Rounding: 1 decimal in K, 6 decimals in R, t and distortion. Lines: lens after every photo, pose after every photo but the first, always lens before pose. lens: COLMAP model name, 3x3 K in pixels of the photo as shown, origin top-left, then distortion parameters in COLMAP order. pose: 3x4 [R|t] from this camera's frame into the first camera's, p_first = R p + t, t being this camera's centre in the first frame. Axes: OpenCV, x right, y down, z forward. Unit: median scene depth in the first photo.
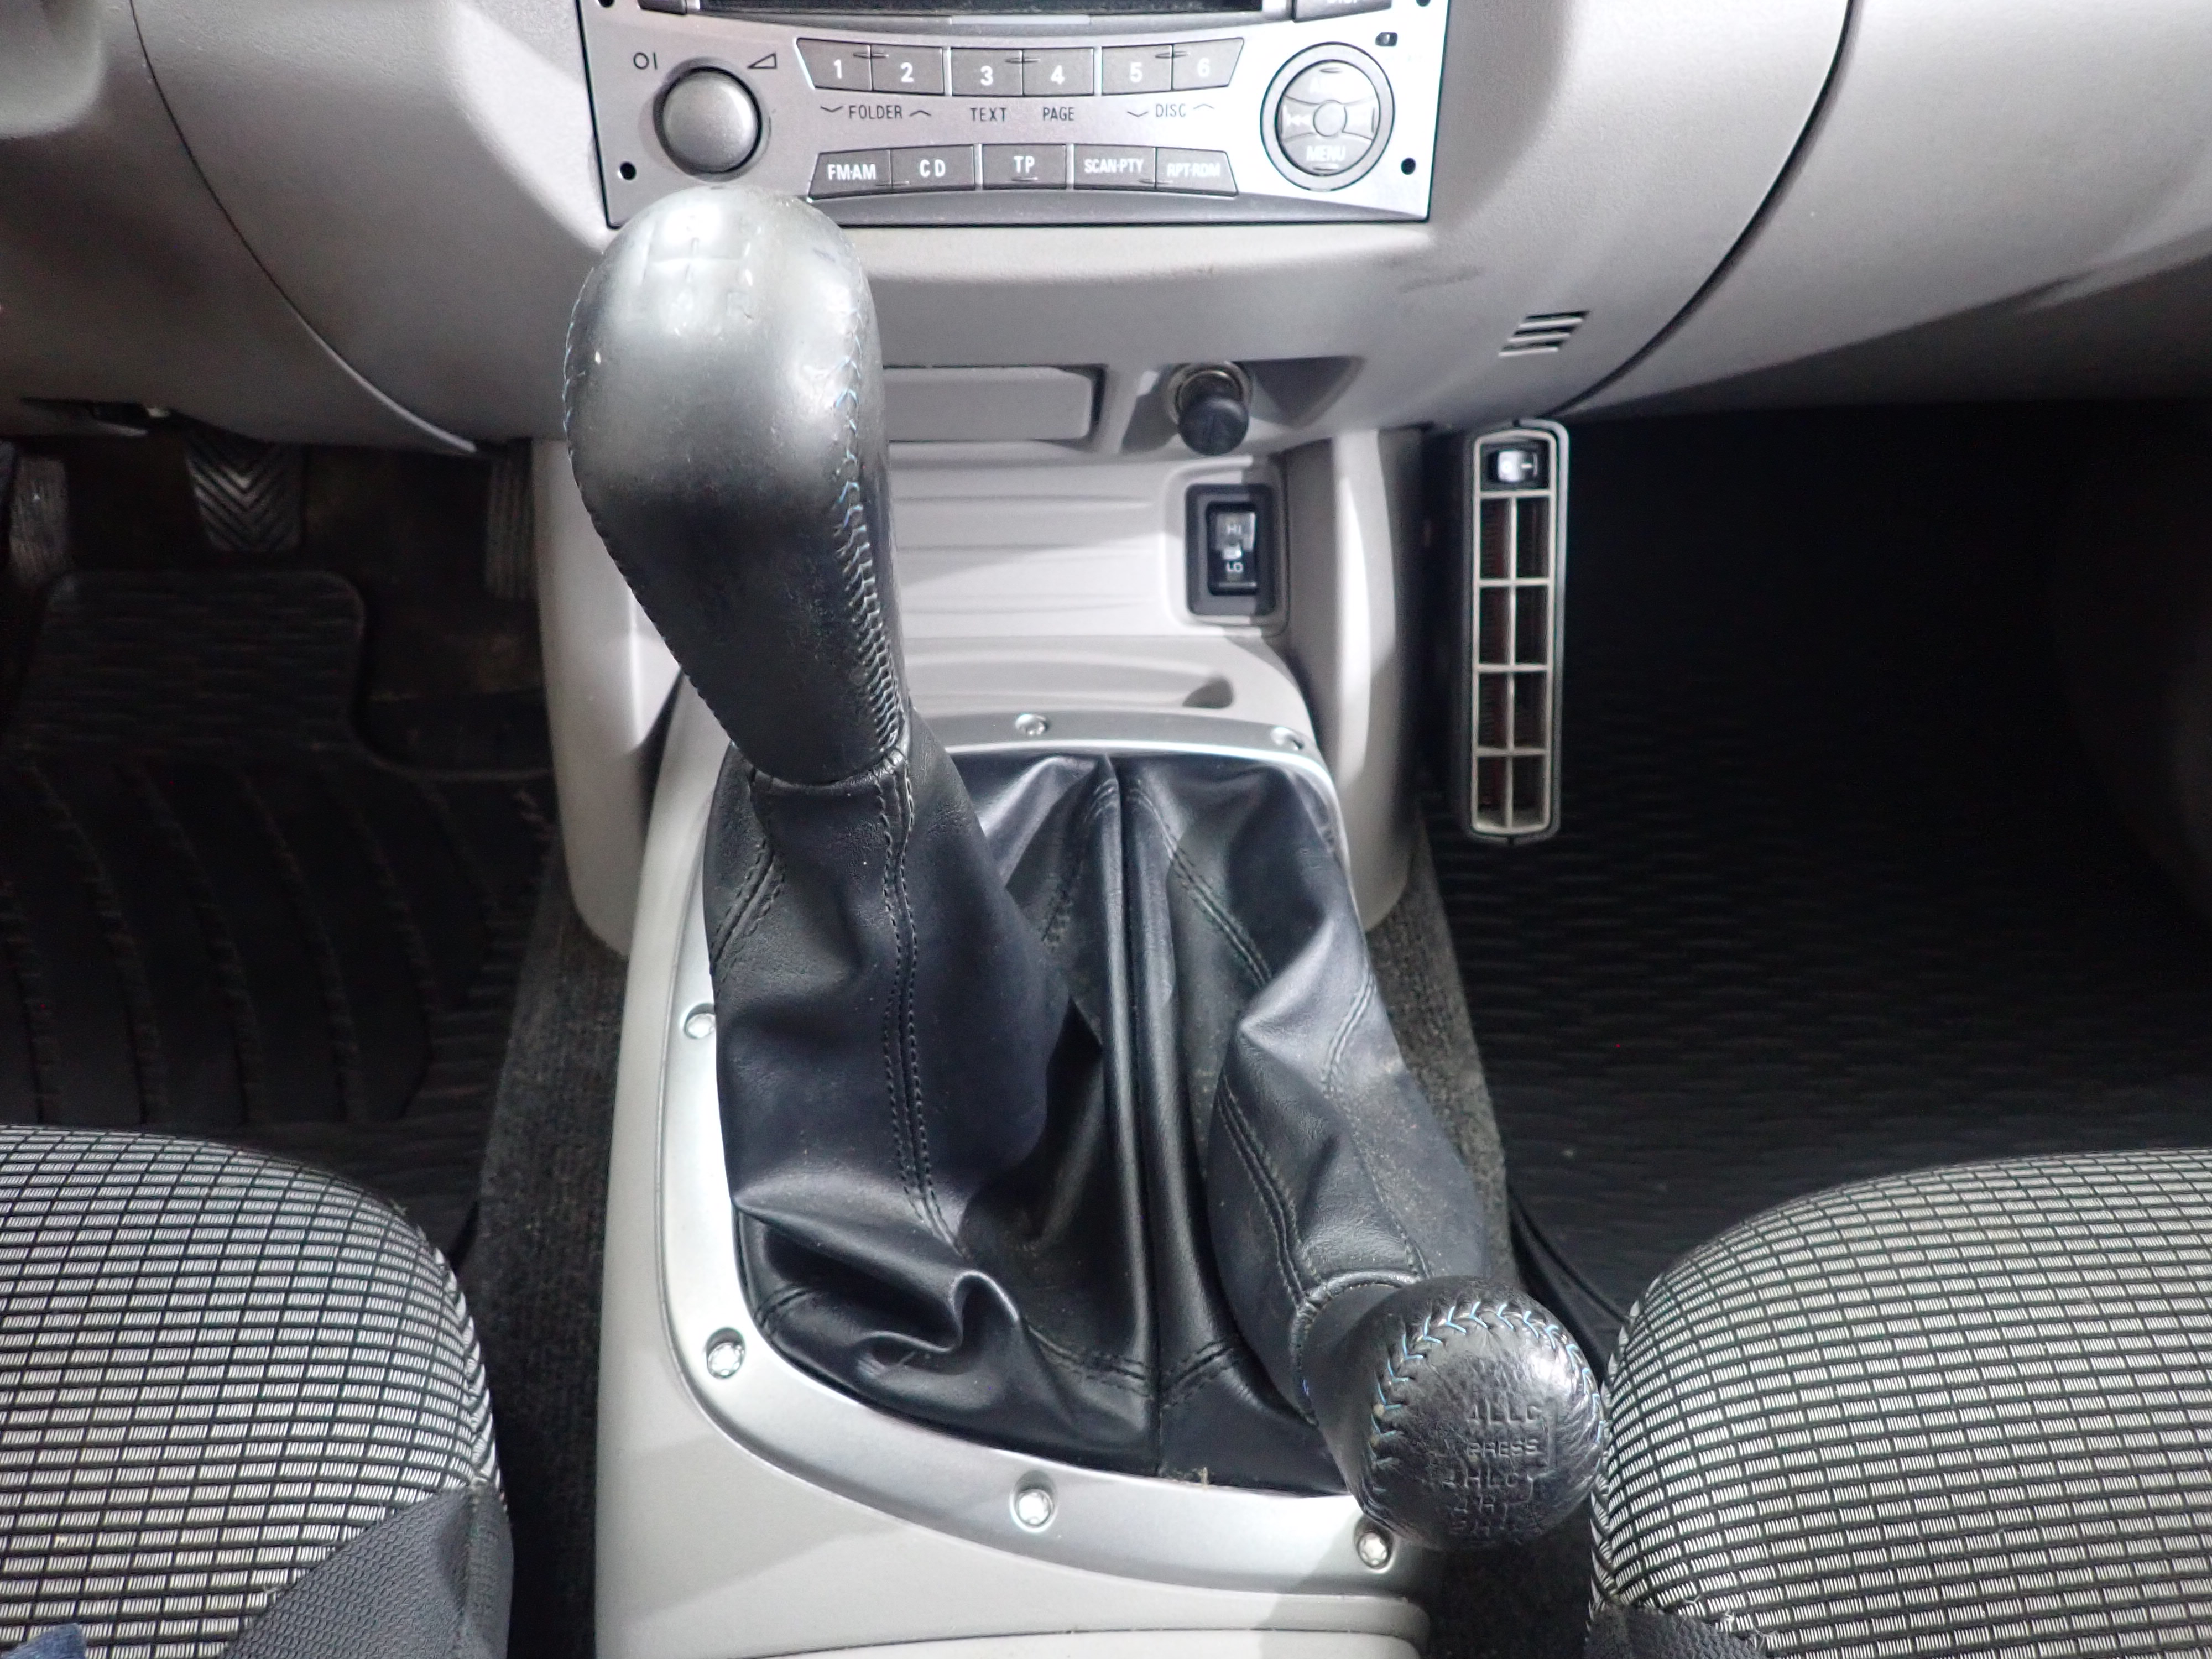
lens RADIAL K [[1622.6, 0, 1106.0], [0, 1622.6, 829.5], [0, 0, 1]] dist [0.011313, -0.004037]
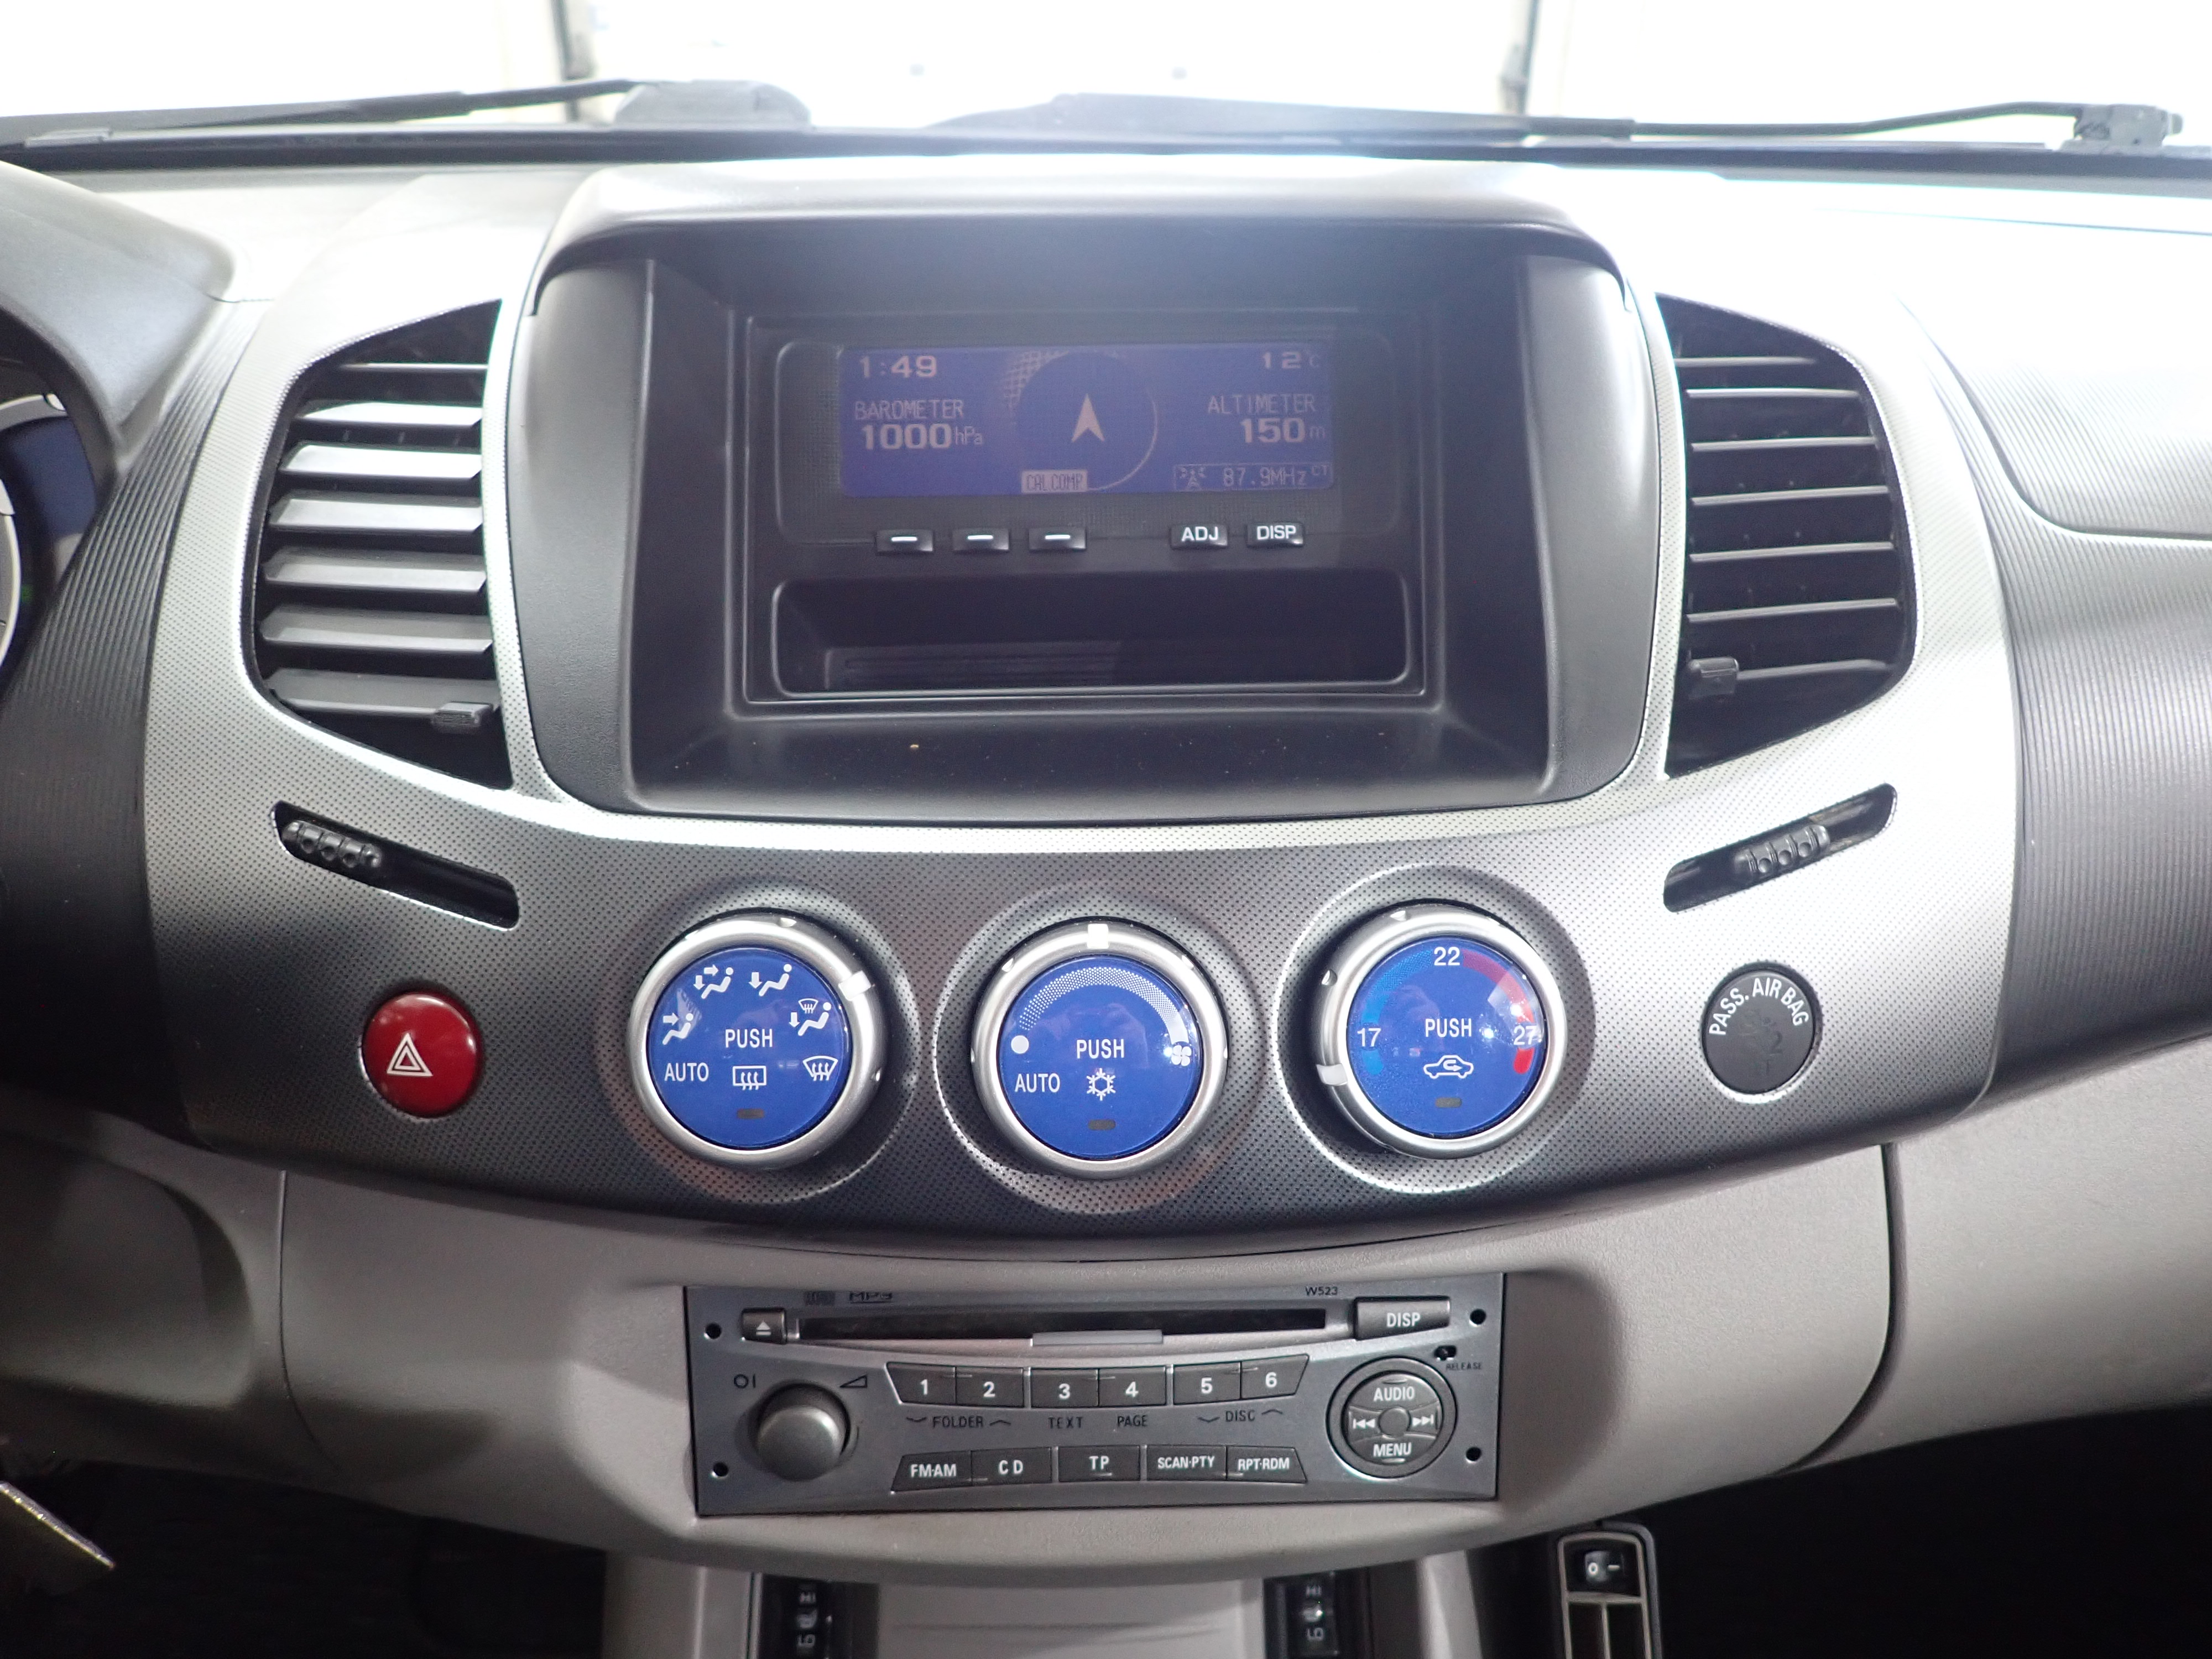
lens RADIAL K [[1622.6, 0, 1106.0], [0, 1622.6, 829.5], [0, 0, 1]] dist [0.011313, -0.004037]
pose [[0.998836, -0.005477, -0.047933, 0.005853], [-0.009760, 0.950049, -0.311948, -0.470655], [0.047248, 0.312052, 0.948889, -0.108377]]
